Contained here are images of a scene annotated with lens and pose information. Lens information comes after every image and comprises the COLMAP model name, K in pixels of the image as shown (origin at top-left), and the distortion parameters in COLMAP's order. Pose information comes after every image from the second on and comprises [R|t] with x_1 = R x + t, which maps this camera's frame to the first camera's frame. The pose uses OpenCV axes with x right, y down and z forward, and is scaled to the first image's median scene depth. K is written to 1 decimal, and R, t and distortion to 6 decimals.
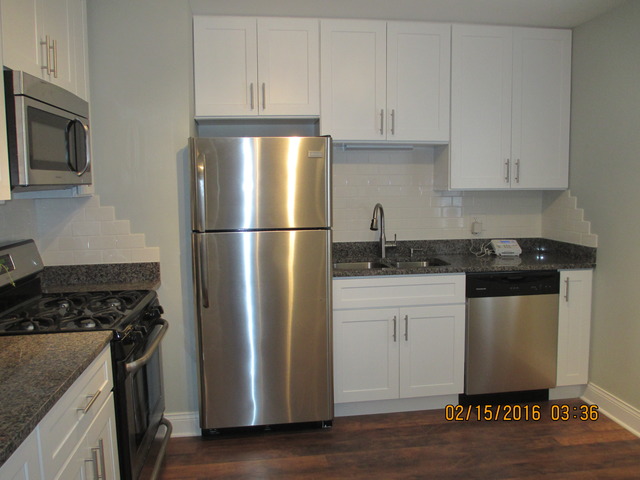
lens RADIAL K [[532.9, 0, 320.0], [0, 532.9, 240.0], [0, 0, 1]] dist [-0.053728, 0.003347]
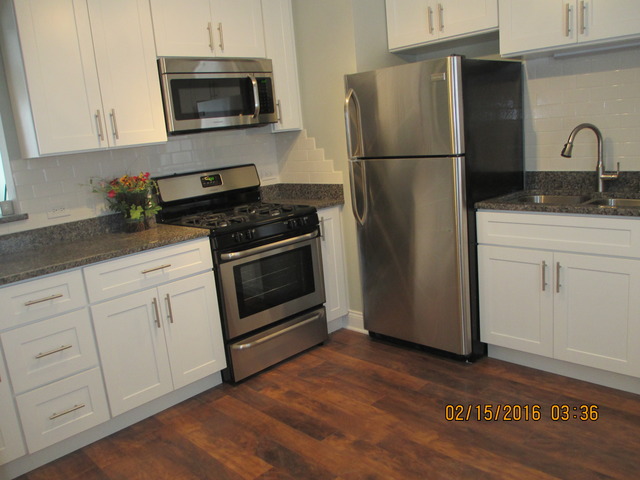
lens RADIAL K [[539.9, 0, 320.0], [0, 539.9, 240.0], [0, 0, 1]] dist [-0.069437, 0.002211]
pose [[0.592889, 0.125627, -0.795425, 0.607611], [-0.004430, 0.988250, 0.152780, -0.017391], [0.805272, -0.087058, 0.586479, 0.226446]]
